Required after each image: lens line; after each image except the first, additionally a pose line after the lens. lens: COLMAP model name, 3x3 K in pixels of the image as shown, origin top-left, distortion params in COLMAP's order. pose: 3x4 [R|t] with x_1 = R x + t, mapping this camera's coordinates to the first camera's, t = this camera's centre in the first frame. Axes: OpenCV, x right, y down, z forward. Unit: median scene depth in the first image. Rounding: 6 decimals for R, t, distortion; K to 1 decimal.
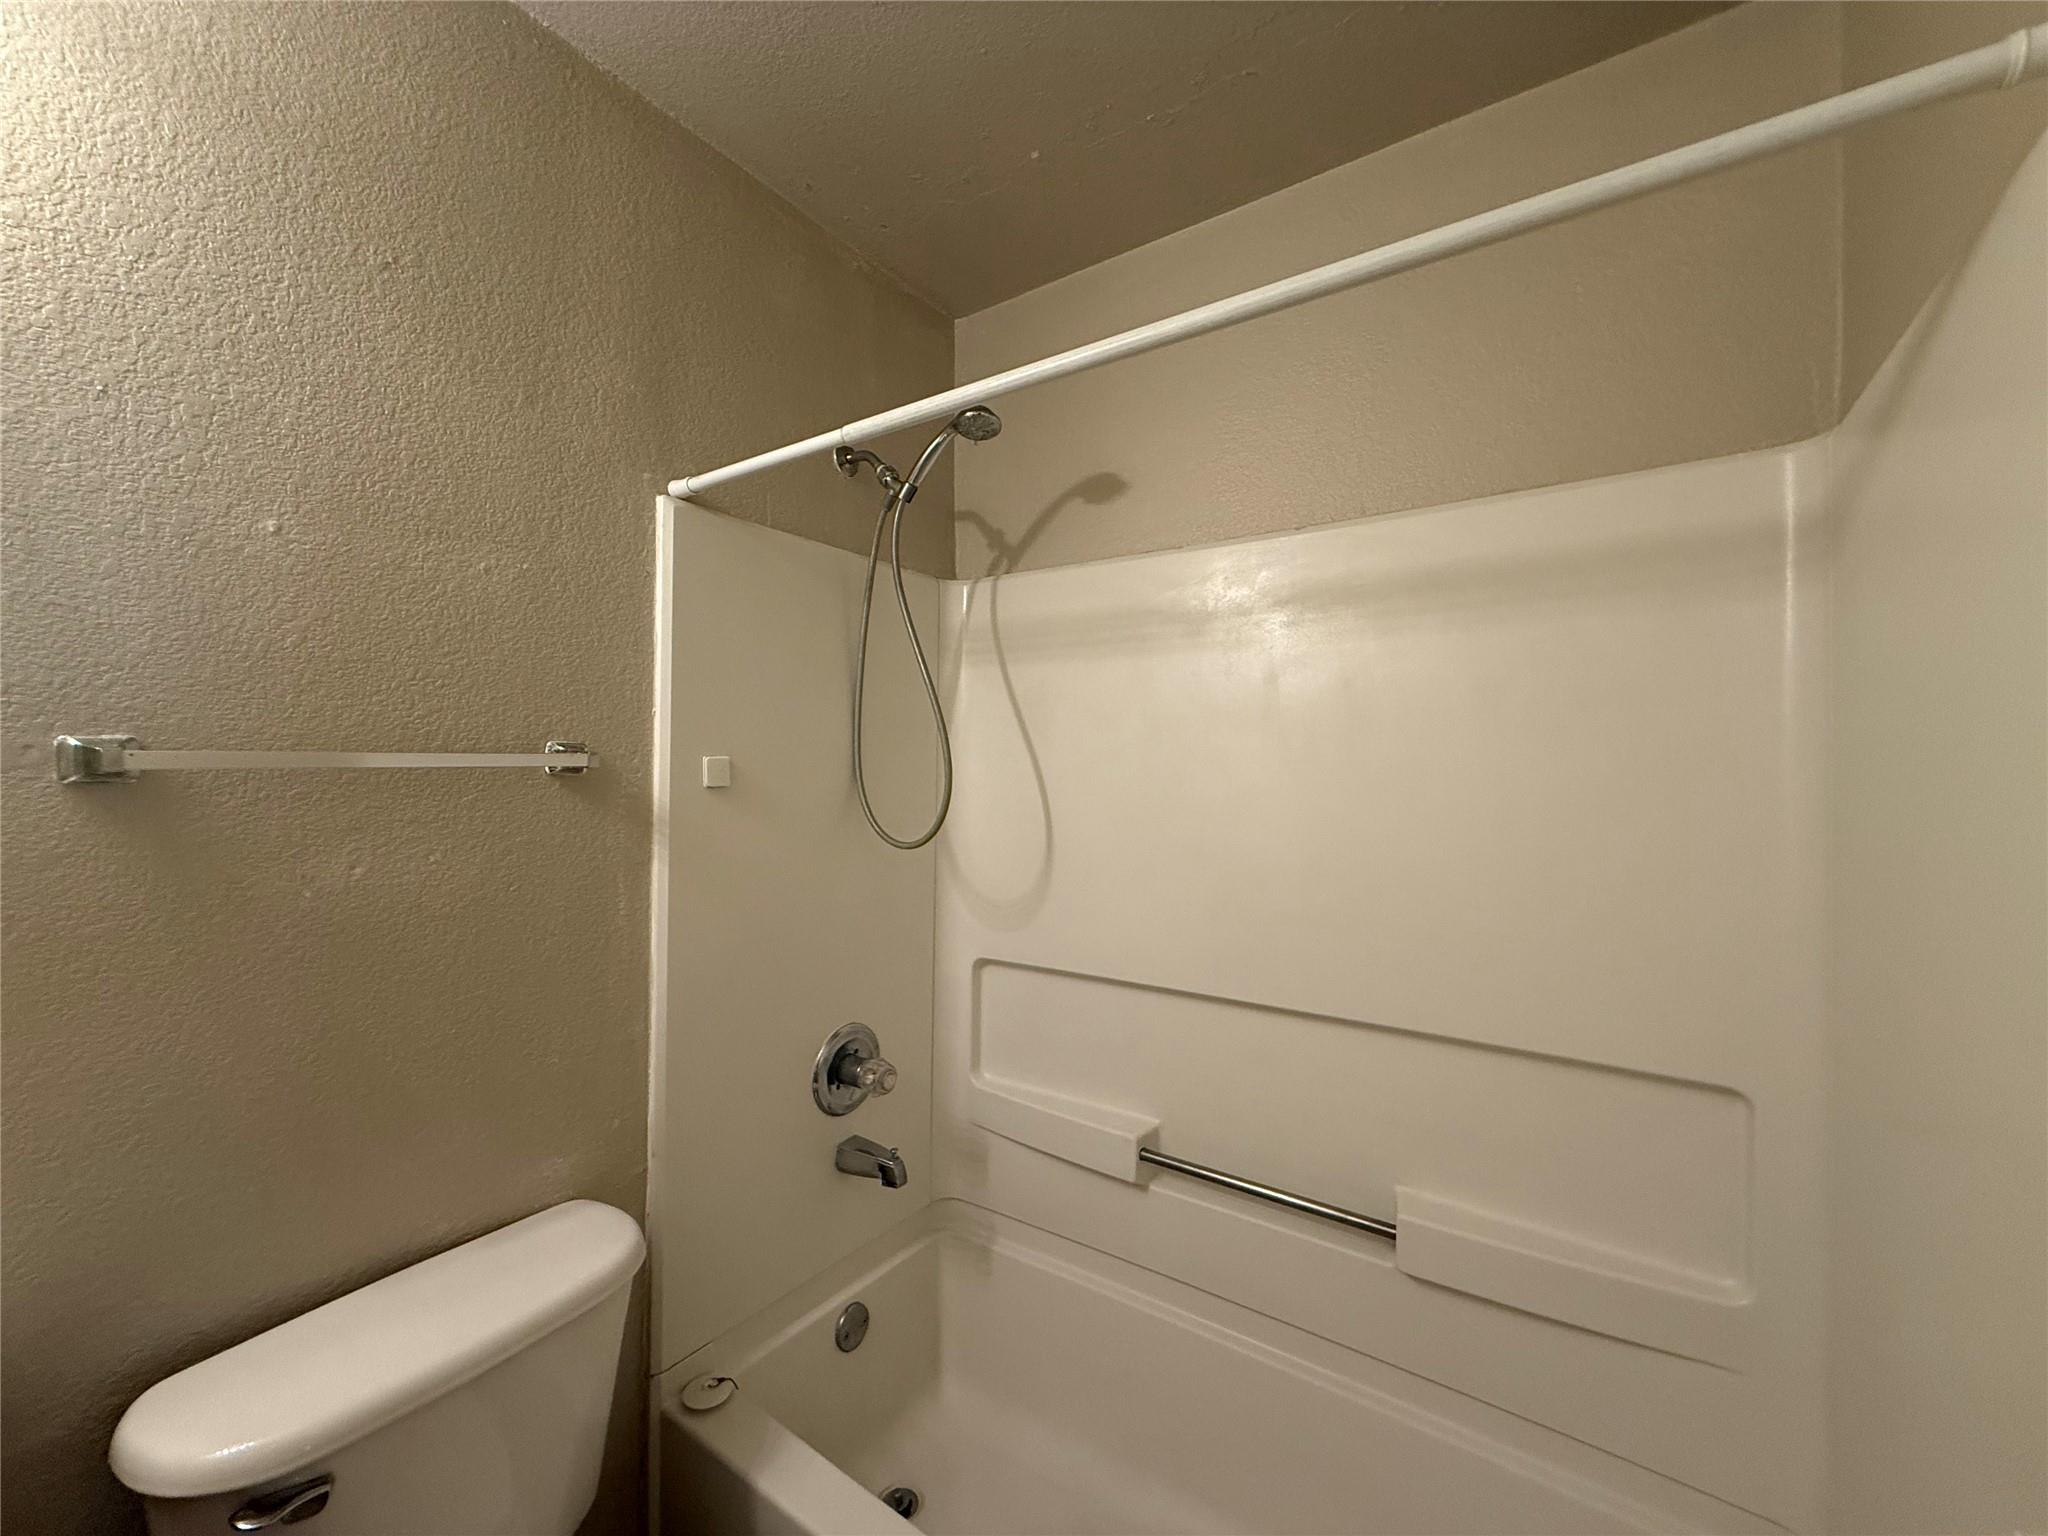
lens RADIAL K [[816.5, 0, 1016.9], [0, 816.5, 767.0], [0, 0, 1]] dist [-0.001397, 0.000191]
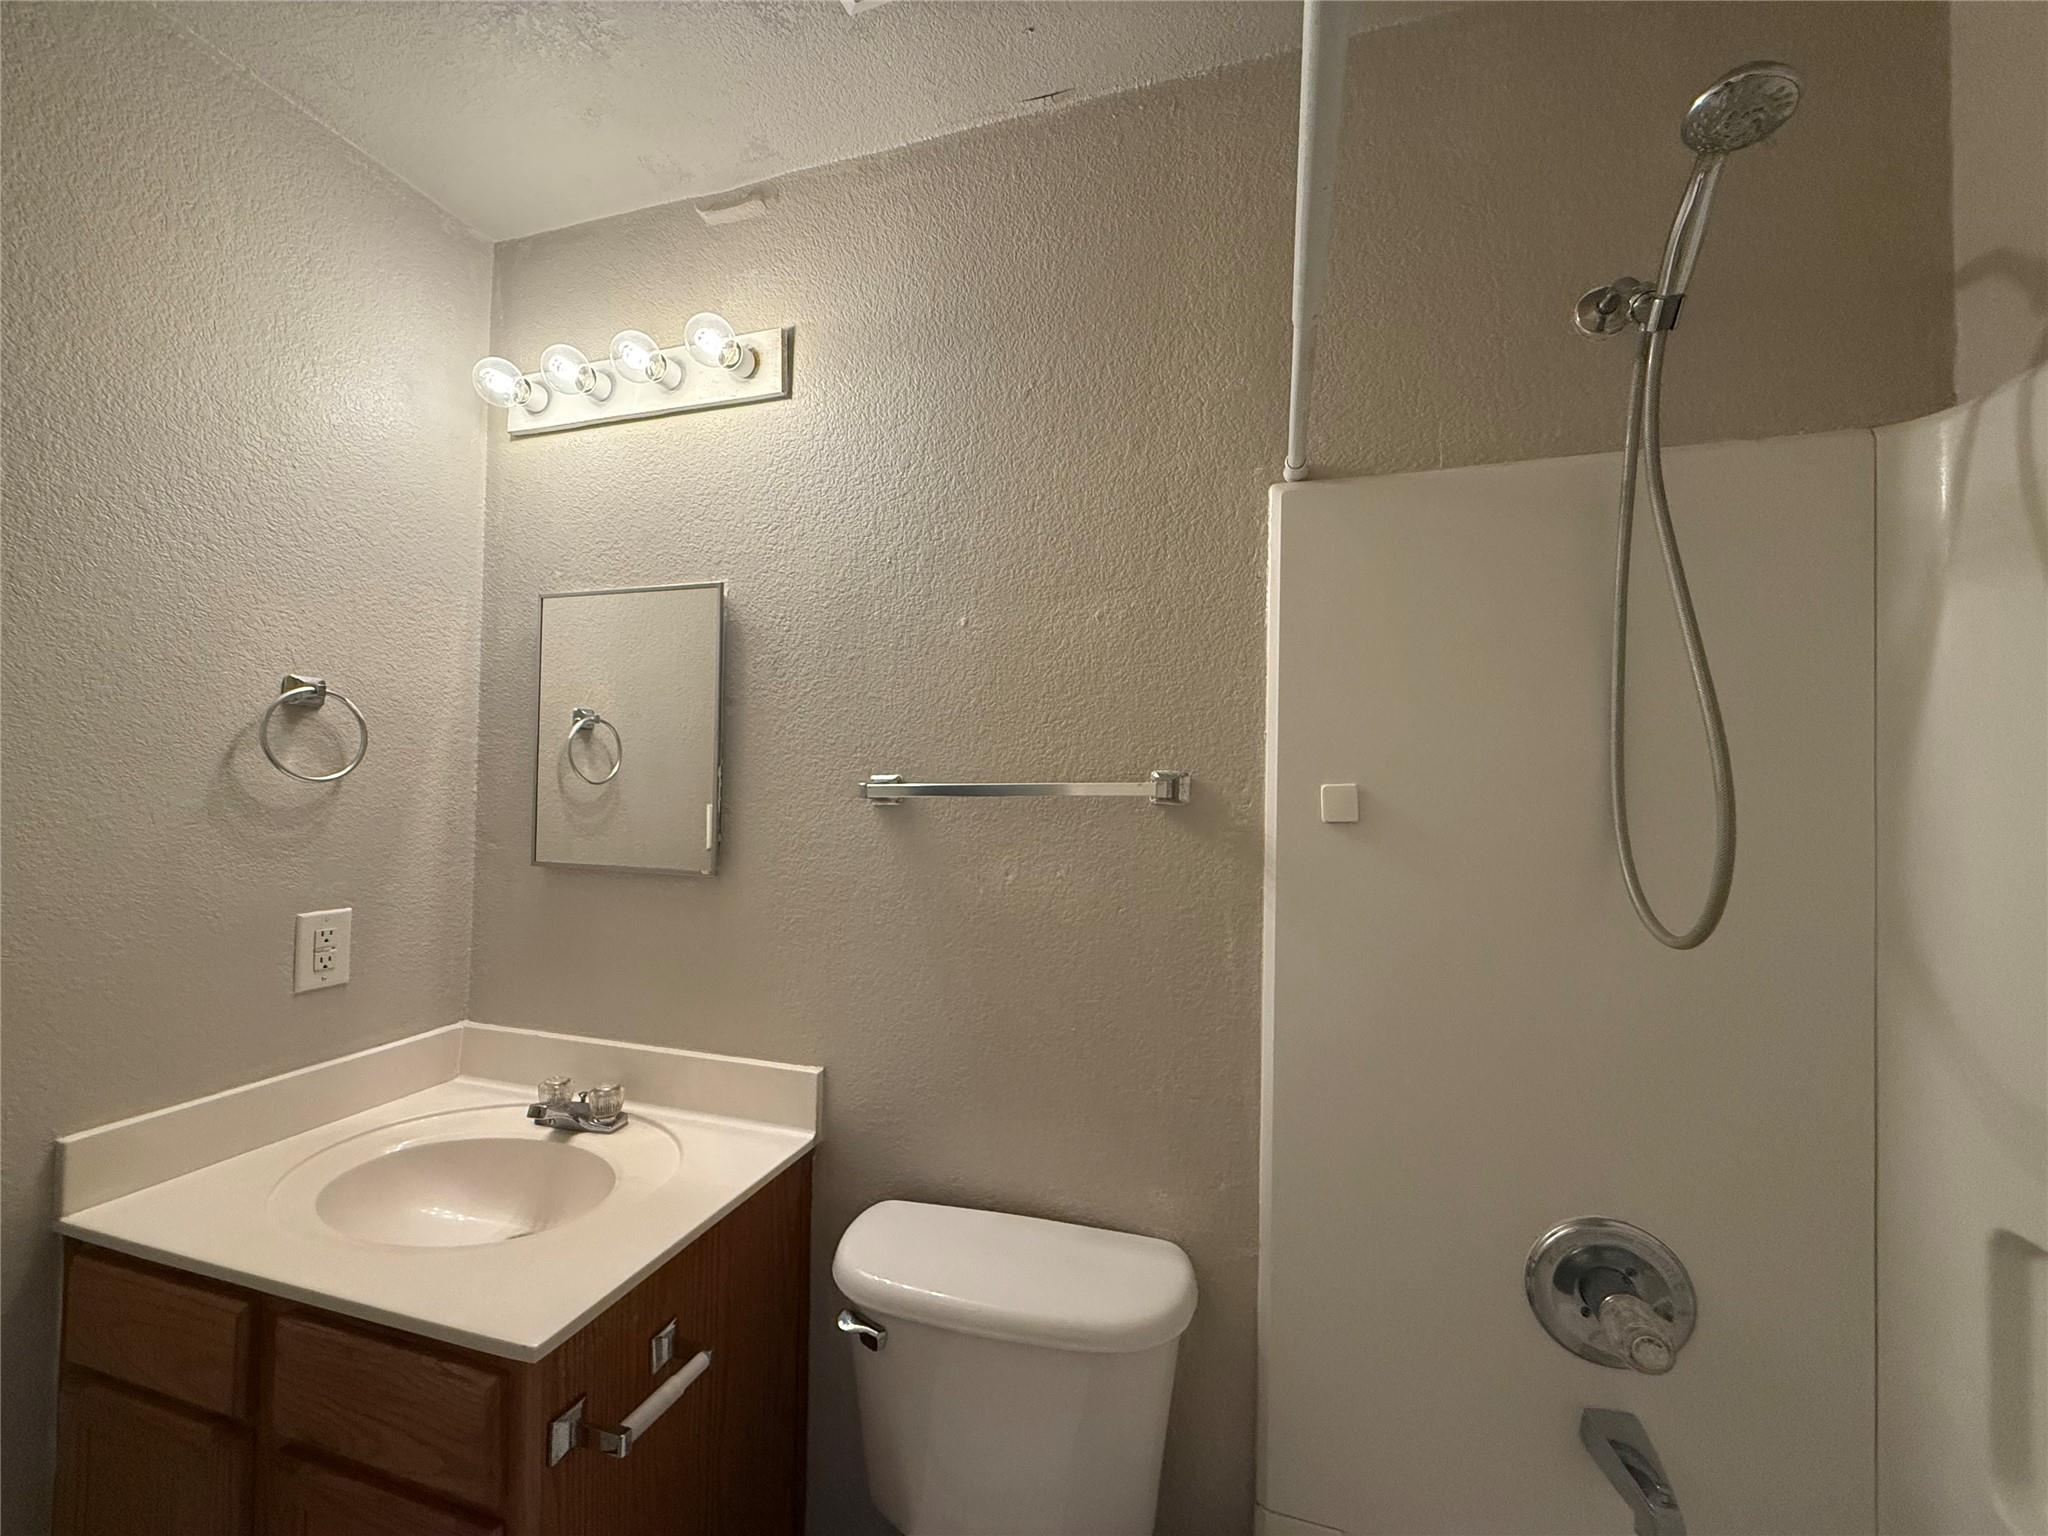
lens RADIAL K [[816.5, 0, 1016.9], [0, 816.5, 767.0], [0, 0, 1]] dist [-0.001397, 0.000191]
pose [[0.299543, -0.024323, -0.953773, 0.318370], [-0.001193, 0.999665, -0.025868, -0.008843], [0.954082, 0.008886, 0.299414, 0.493740]]
